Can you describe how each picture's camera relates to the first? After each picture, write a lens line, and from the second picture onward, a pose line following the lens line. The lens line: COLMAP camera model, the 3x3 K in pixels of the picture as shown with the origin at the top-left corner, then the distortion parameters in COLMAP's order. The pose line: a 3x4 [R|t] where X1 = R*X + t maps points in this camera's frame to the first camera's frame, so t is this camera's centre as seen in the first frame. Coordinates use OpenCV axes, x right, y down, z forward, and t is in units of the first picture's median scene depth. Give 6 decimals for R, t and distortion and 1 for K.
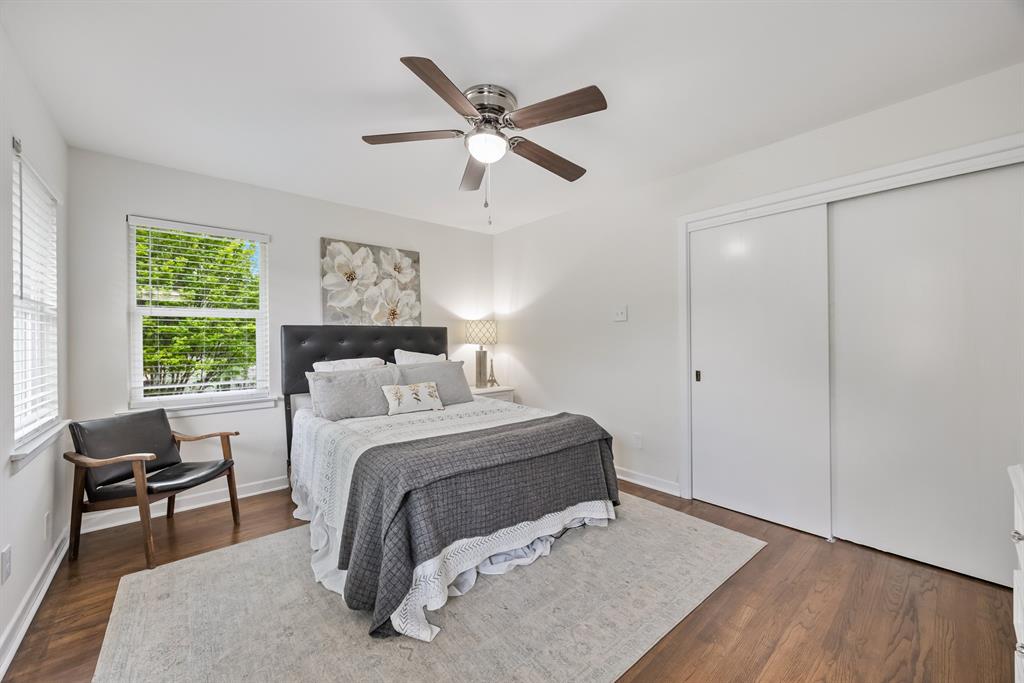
lens RADIAL K [[394.3, 0, 510.8], [0, 394.3, 333.3], [0, 0, 1]] dist [0.000285, 0.000076]
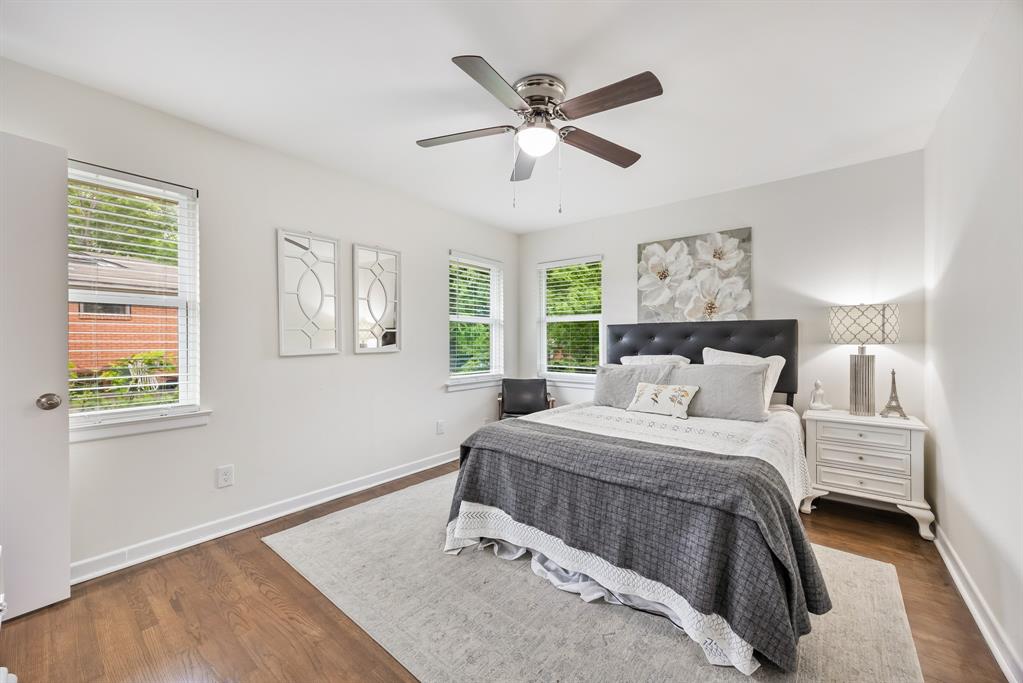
lens RADIAL K [[394.0, 0, 510.3], [0, 394.0, 333.3], [0, 0, 1]] dist [0.000285, 0.000076]
pose [[0.181366, -0.011436, -0.983349, 0.505828], [0.011936, 0.999884, -0.009426, 0.011814], [0.983343, -0.010028, 0.181481, 0.415433]]
